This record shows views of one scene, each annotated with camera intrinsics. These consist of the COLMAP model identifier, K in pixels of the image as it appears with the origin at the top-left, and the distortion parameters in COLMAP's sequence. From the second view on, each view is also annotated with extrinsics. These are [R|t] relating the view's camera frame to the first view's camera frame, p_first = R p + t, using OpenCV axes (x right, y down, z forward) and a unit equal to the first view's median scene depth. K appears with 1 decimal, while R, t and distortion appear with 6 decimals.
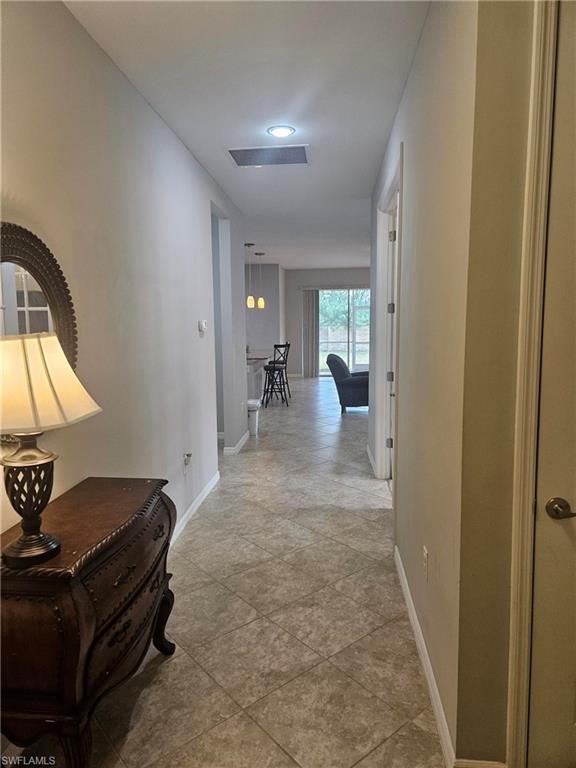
lens RADIAL K [[507.9, 0, 286.6], [0, 507.9, 383.4], [0, 0, 1]] dist [0.034277, -0.014930]
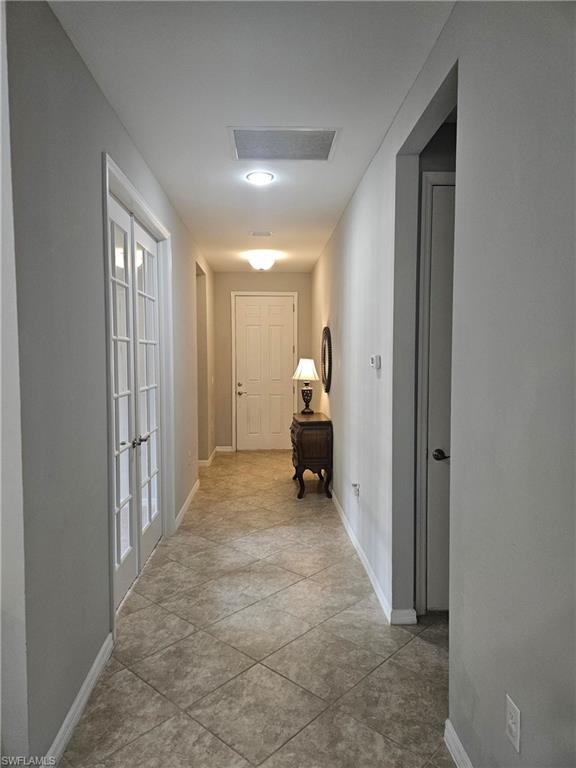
lens RADIAL K [[507.9, 0, 286.8], [0, 507.9, 383.1], [0, 0, 1]] dist [0.034277, -0.014930]
pose [[-0.991171, 0.016039, -0.131619, 0.081040], [-0.007057, 0.984868, 0.173161, -0.256246], [0.132405, 0.172561, -0.976059, 2.069010]]
